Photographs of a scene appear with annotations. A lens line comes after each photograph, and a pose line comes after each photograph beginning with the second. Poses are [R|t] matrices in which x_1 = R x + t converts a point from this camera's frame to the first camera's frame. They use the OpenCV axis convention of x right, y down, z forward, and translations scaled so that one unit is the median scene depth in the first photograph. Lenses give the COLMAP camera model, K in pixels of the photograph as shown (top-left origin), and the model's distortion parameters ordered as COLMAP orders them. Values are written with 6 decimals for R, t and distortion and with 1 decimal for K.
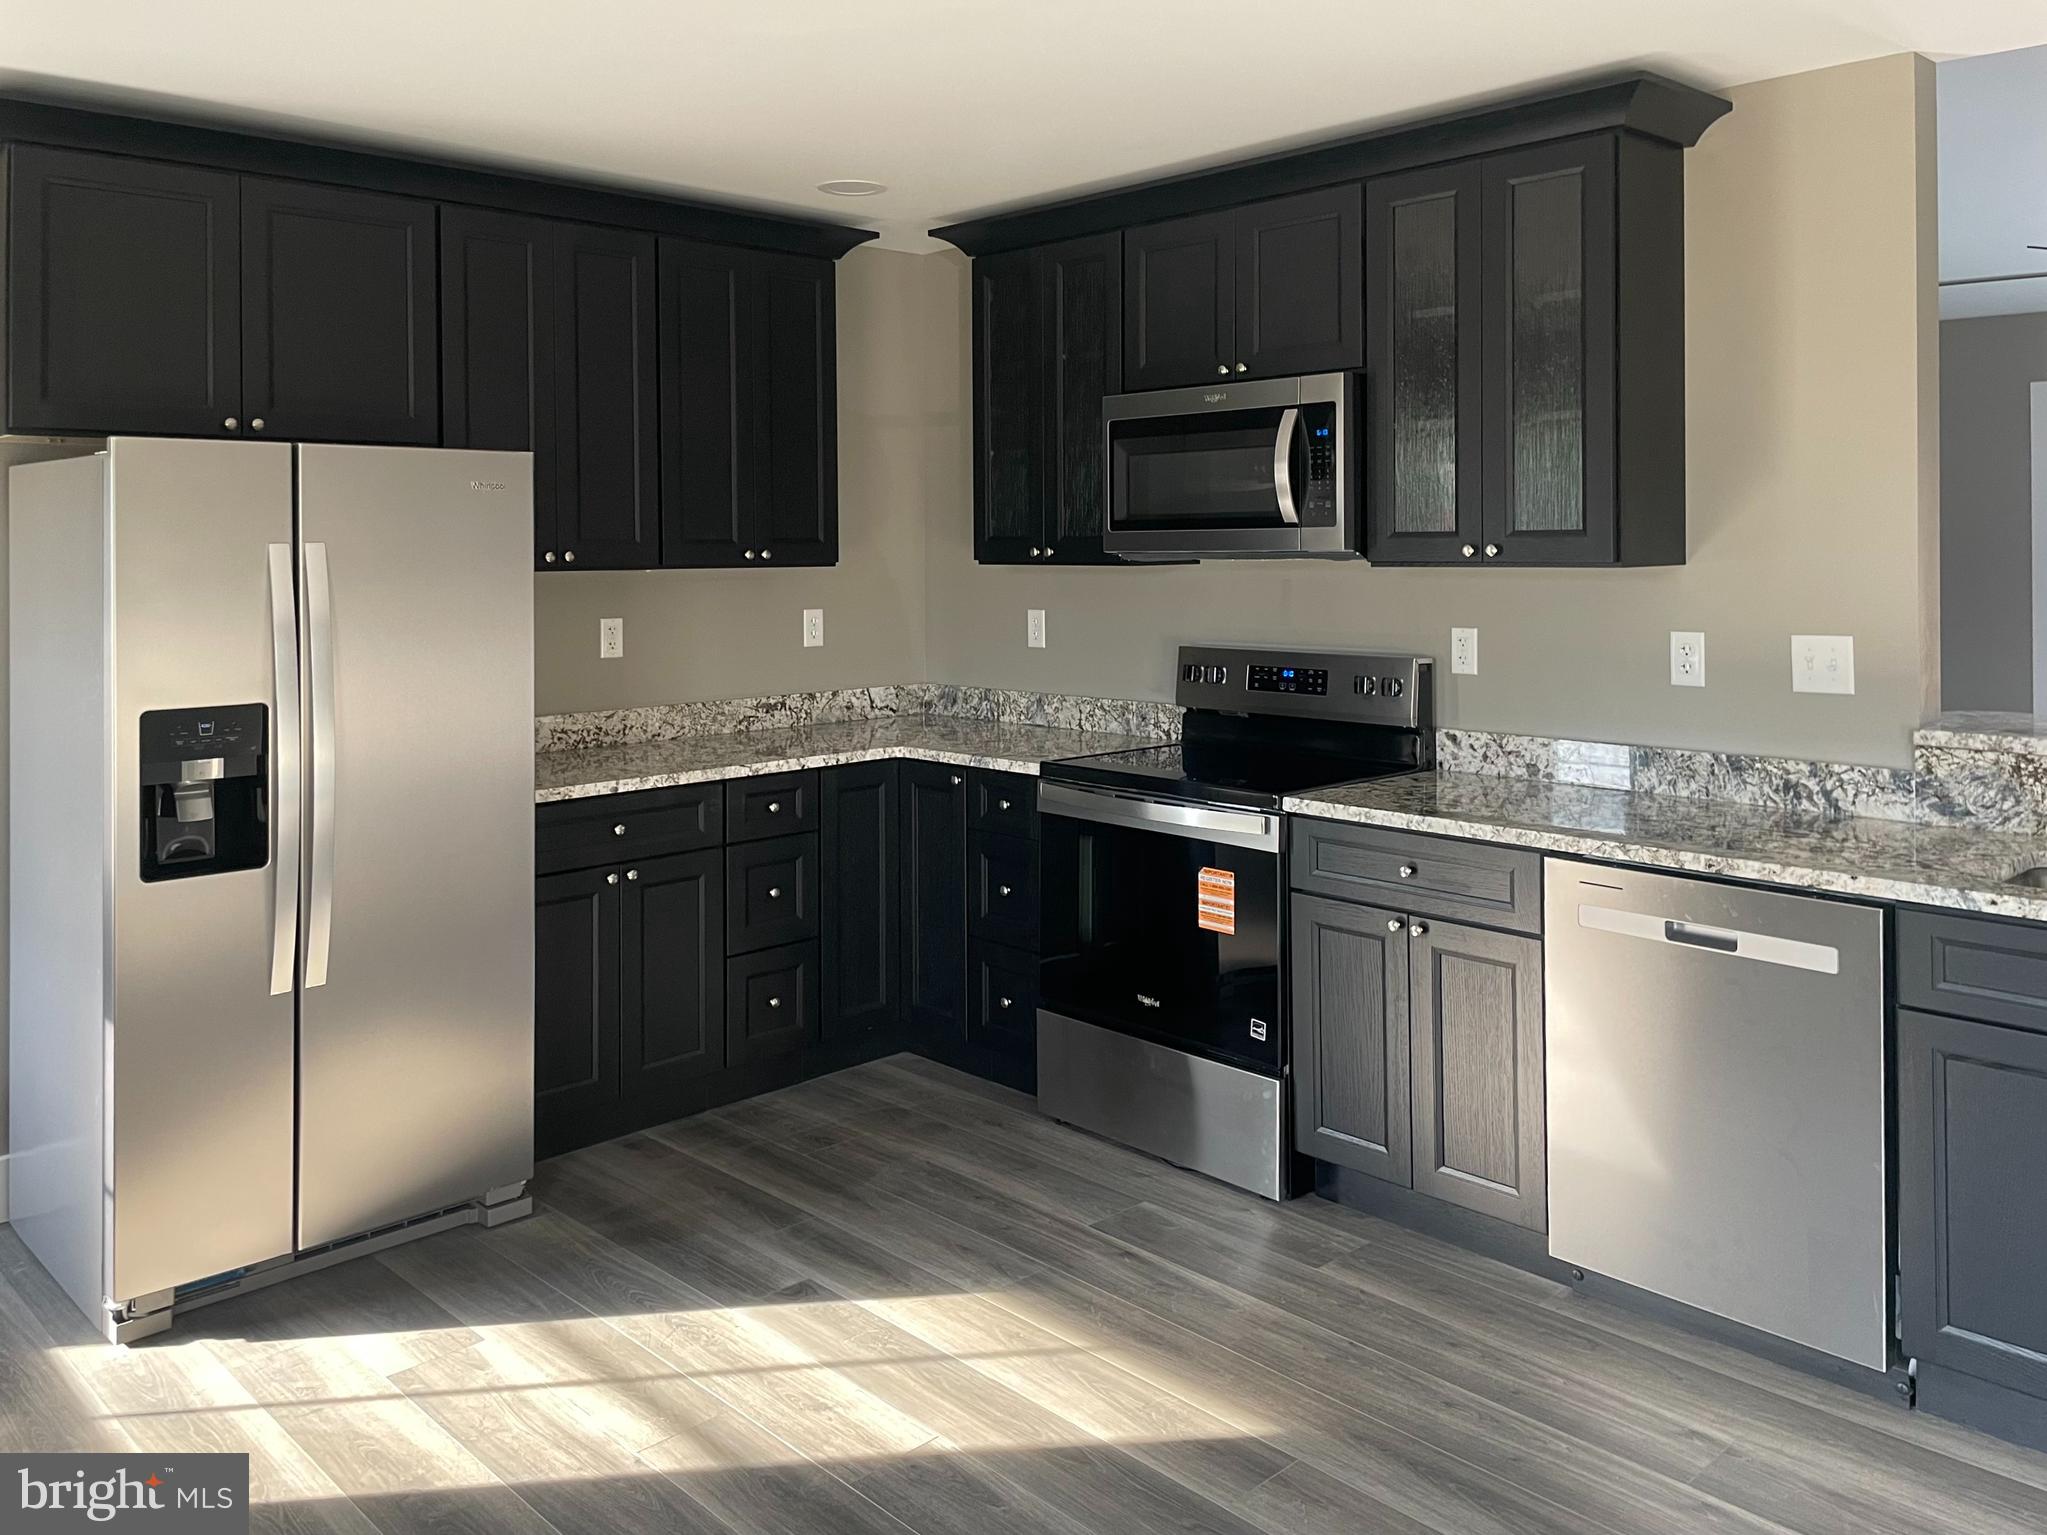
lens RADIAL K [[1613.1, 0, 1024.0], [0, 1613.1, 663.4], [0, 0, 1]] dist [0.076058, -0.091553]
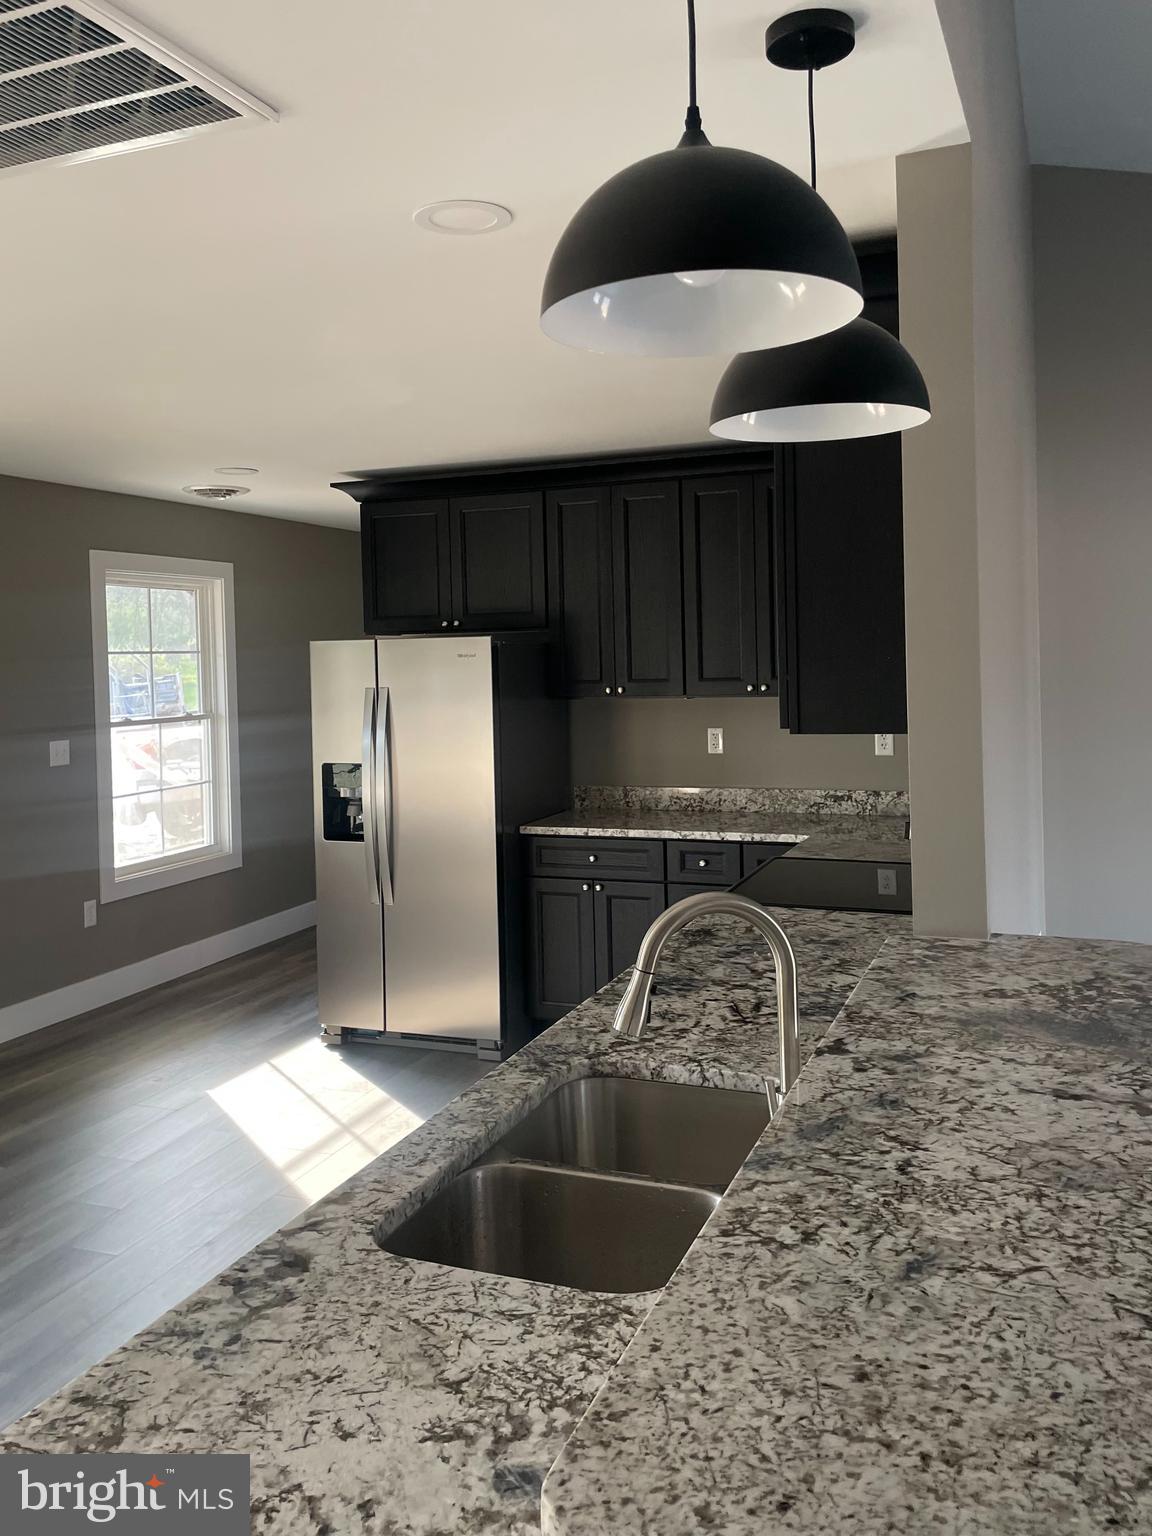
lens RADIAL K [[1281.3, 0, 576.0], [0, 1281.3, 768.0], [0, 0, 1]] dist [0.002587, 0.000782]
pose [[0.420969, 0.077039, -0.903798, 0.822580], [-0.049163, 0.996860, 0.062073, -0.061521], [0.905742, 0.018303, 0.423434, 0.403786]]
